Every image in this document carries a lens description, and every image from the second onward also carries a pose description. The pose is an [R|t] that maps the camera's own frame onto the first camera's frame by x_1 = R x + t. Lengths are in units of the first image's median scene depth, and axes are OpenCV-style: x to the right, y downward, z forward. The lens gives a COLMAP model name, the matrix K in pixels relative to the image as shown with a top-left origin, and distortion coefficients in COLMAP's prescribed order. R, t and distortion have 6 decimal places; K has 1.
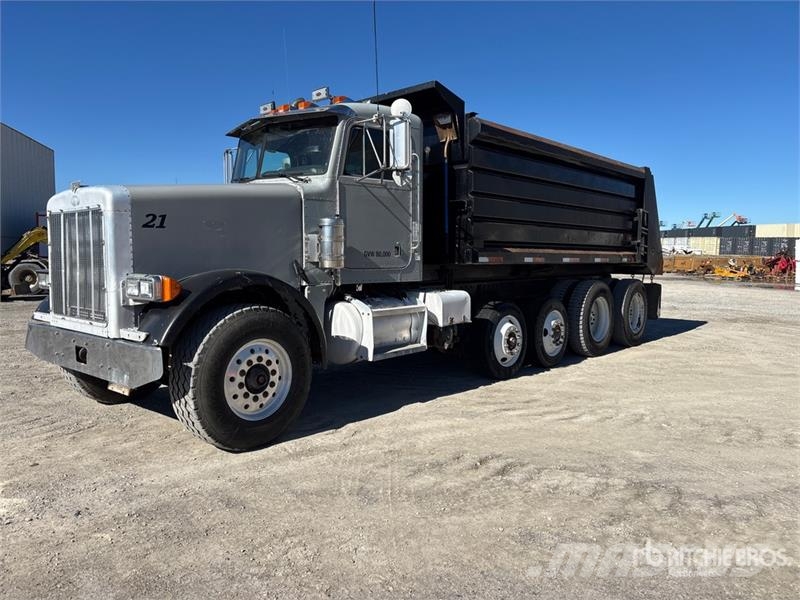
lens RADIAL K [[613.3, 0, 400.0], [0, 613.3, 300.0], [0, 0, 1]] dist [0.018359, -0.002005]
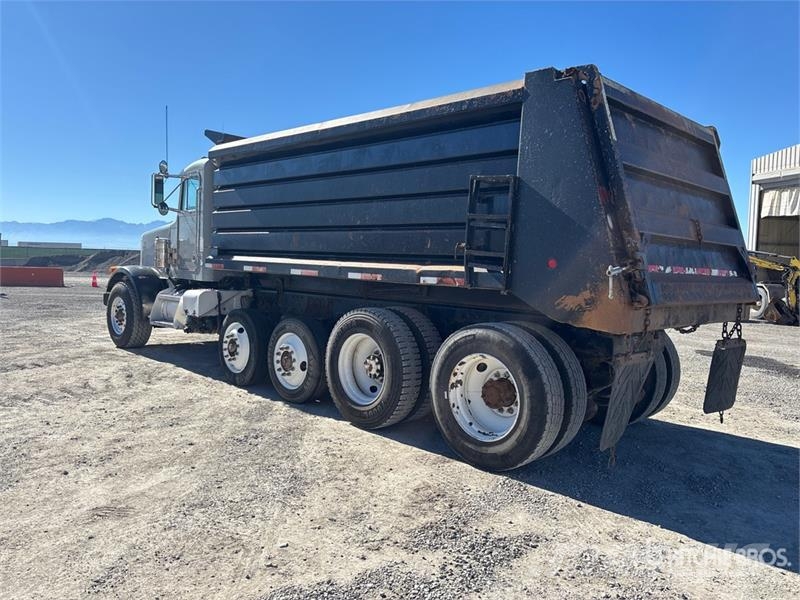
lens RADIAL K [[613.3, 0, 400.0], [0, 613.3, 300.0], [0, 0, 1]] dist [0.018359, -0.002005]
pose [[-0.033314, 0.051295, -0.998128, 1.526254], [-0.108614, 0.992581, 0.054636, -0.125289], [0.993526, 0.110230, -0.027496, 1.667111]]
